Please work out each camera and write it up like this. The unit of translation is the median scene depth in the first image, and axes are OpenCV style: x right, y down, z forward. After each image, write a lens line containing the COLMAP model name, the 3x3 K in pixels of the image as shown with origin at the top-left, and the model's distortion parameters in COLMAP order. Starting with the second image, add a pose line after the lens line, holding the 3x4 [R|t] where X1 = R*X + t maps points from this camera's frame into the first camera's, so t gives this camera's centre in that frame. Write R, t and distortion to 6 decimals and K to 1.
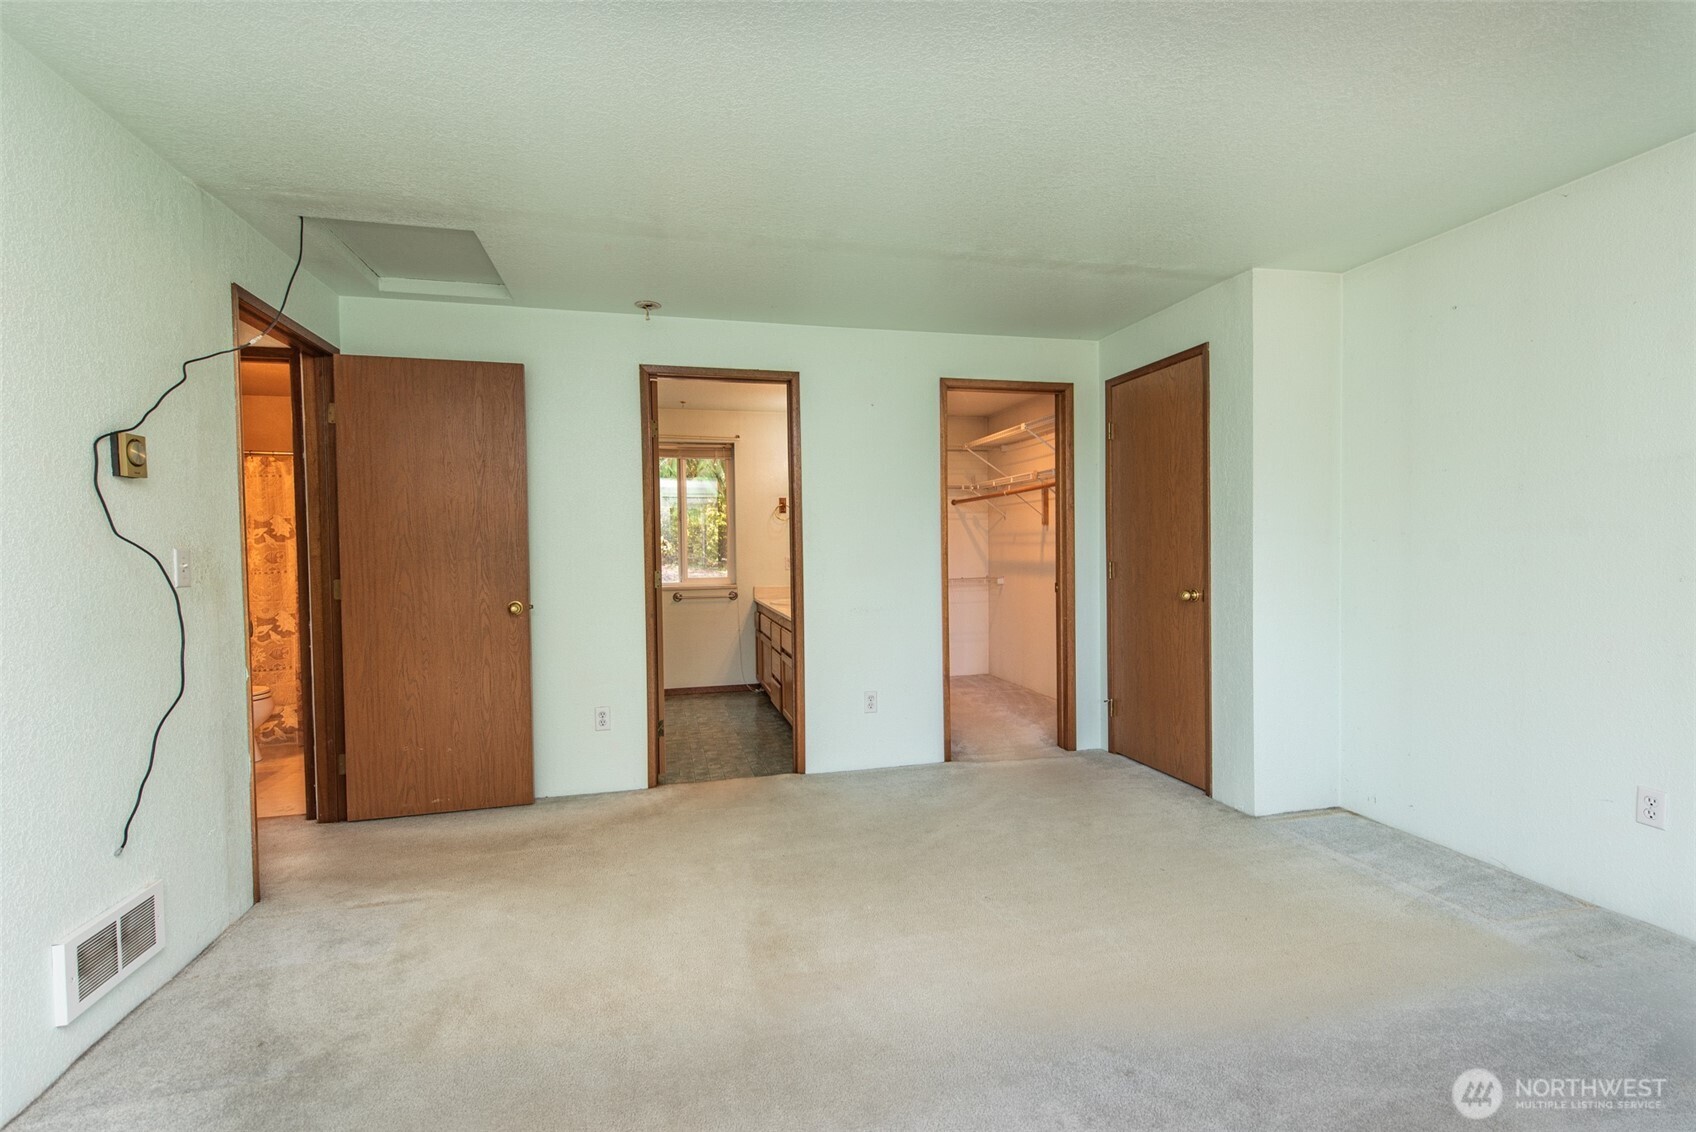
lens RADIAL K [[743.3, 0, 850.1], [0, 743.3, 567.7], [0, 0, 1]] dist [-0.000638, -0.000007]
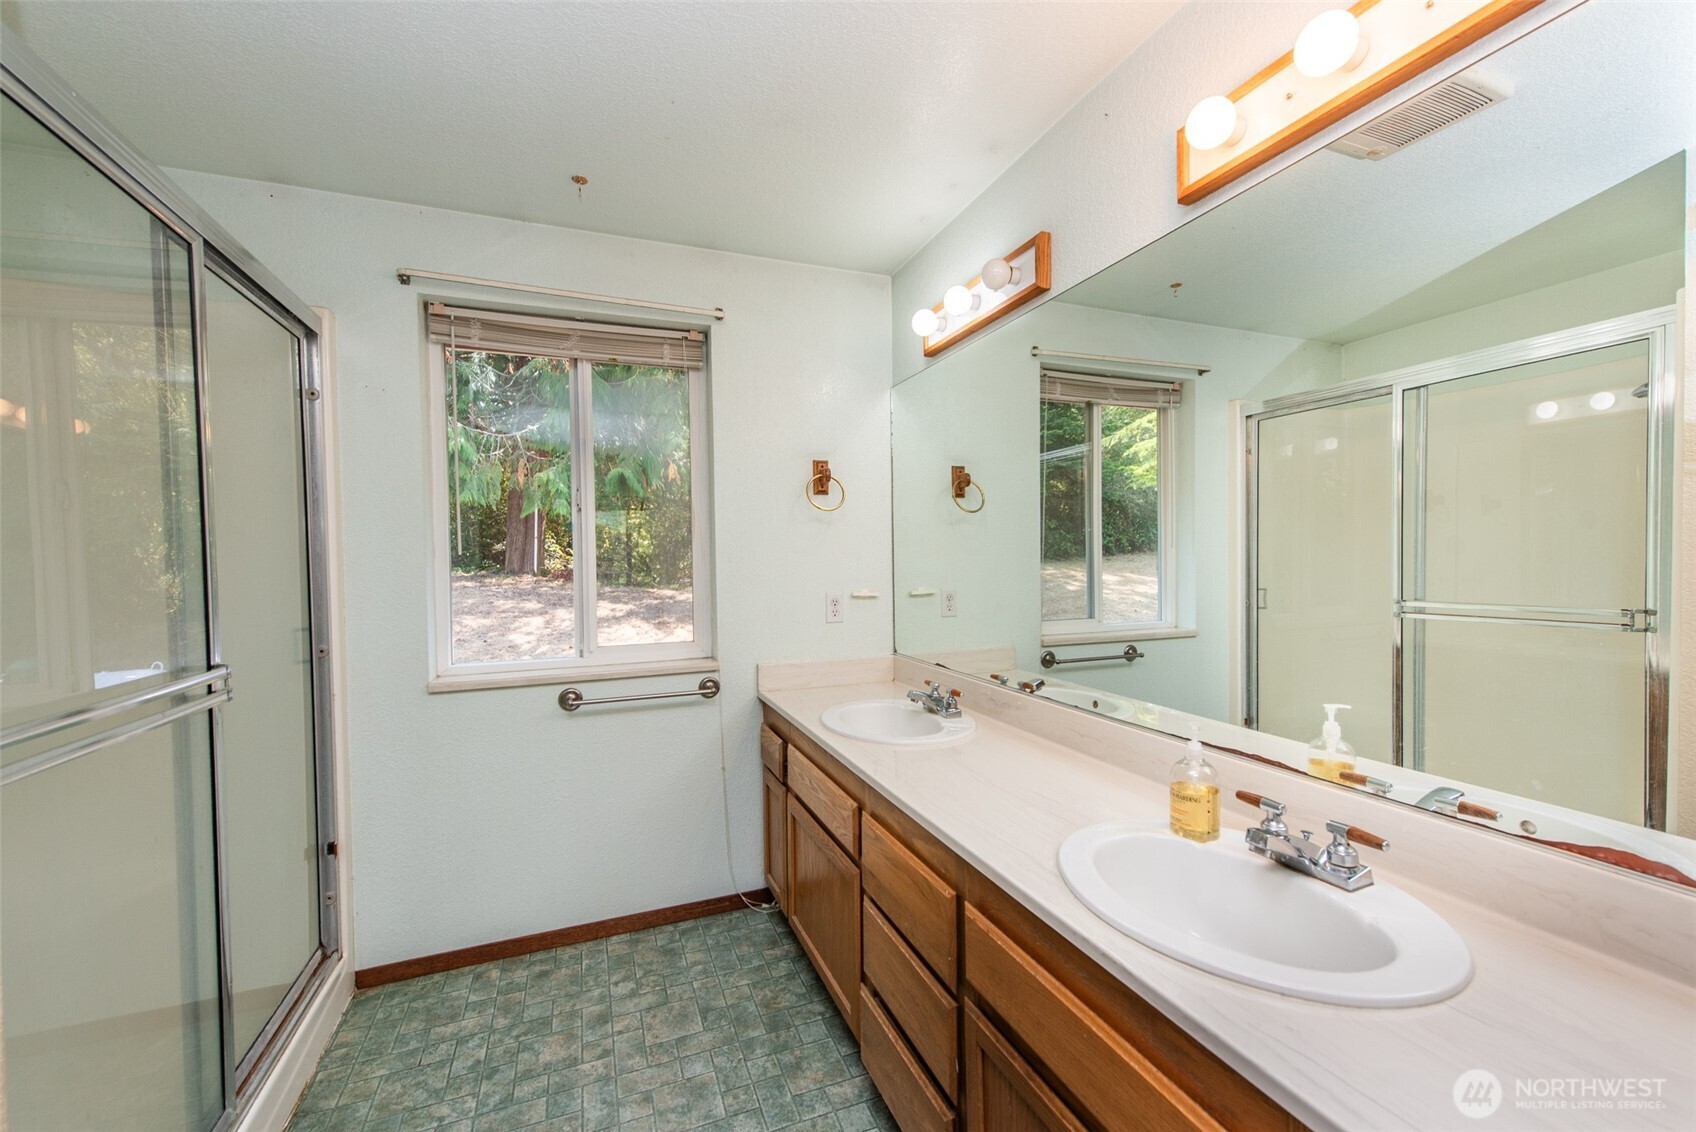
lens RADIAL K [[670.5, 0, 843.6], [0, 670.5, 565.8], [0, 0, 1]] dist [0.006216, -0.000444]
pose [[0.992480, -0.003844, 0.122350, -0.127805], [0.005618, 0.999884, -0.014156, -0.026011], [-0.122282, 0.014737, 0.992386, 0.611558]]
